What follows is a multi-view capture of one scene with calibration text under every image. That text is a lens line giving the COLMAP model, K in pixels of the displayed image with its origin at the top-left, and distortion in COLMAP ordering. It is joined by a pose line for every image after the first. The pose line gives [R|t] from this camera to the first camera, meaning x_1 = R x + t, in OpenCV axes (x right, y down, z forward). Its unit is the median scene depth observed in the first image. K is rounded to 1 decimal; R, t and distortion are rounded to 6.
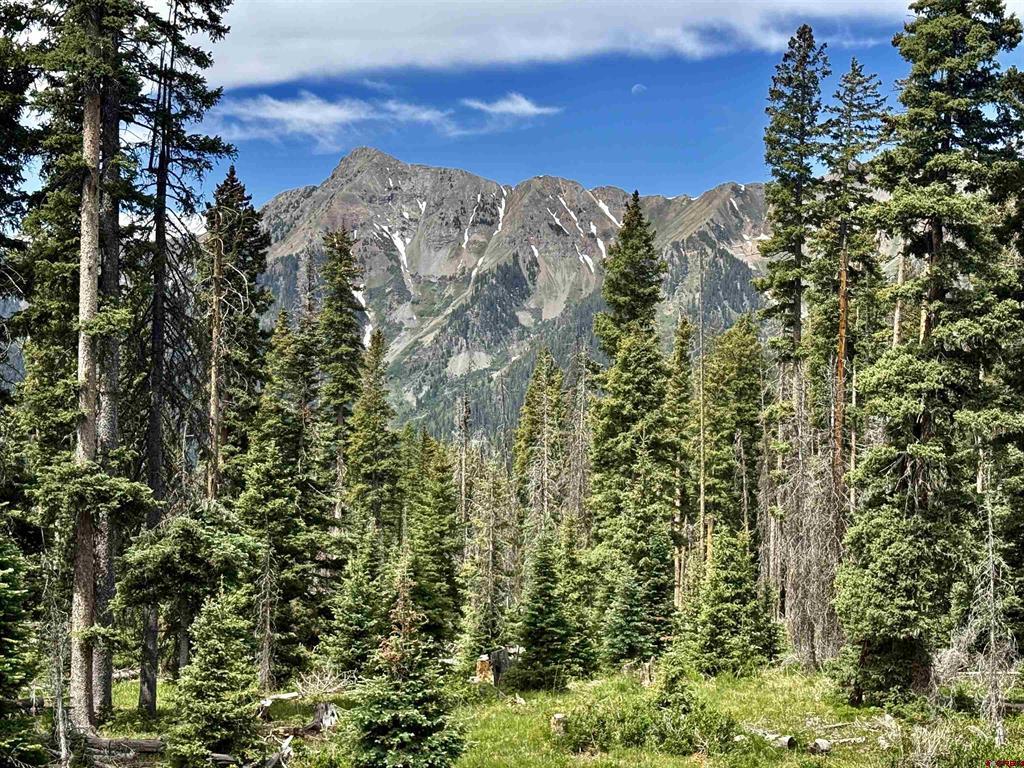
lens RADIAL K [[1674.5, 0, 512.0], [0, 1674.5, 384.0], [0, 0, 1]] dist [0.047352, 0.109727]
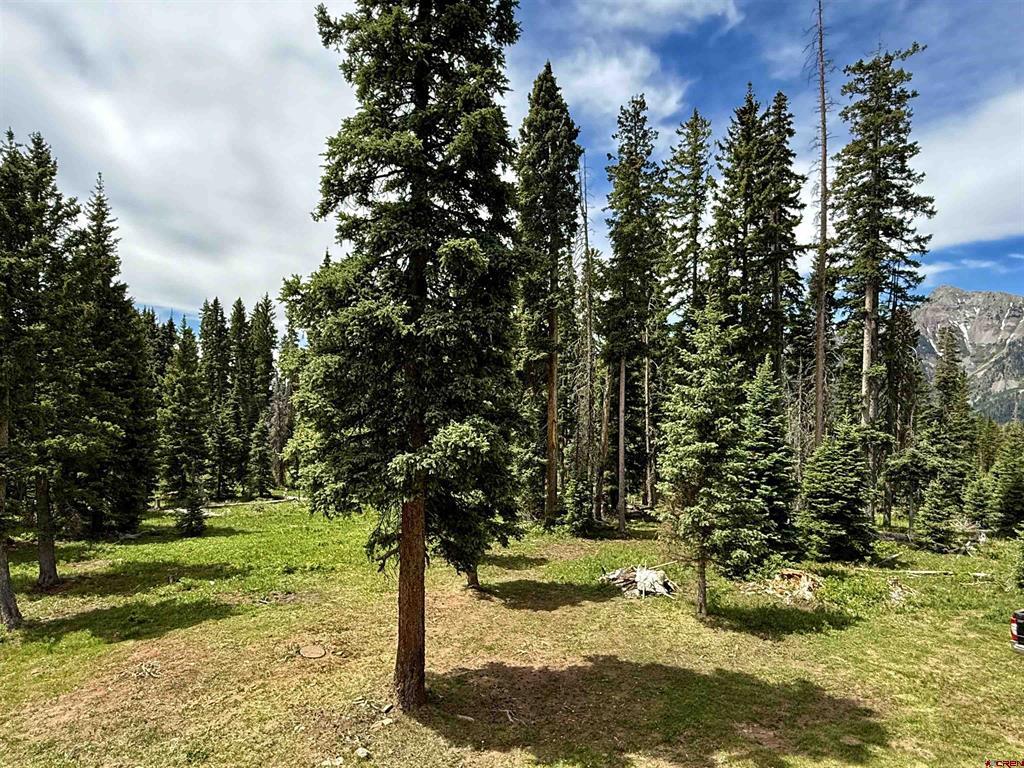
lens RADIAL K [[650.6, 0, 512.0], [0, 650.6, 384.0], [0, 0, 1]] dist [0.003656, 0.002438]
pose [[0.782160, -0.002341, -0.623073, -0.048086], [-0.006952, 0.999898, -0.012483, -0.000547], [0.623038, 0.014095, 0.782064, -0.115451]]
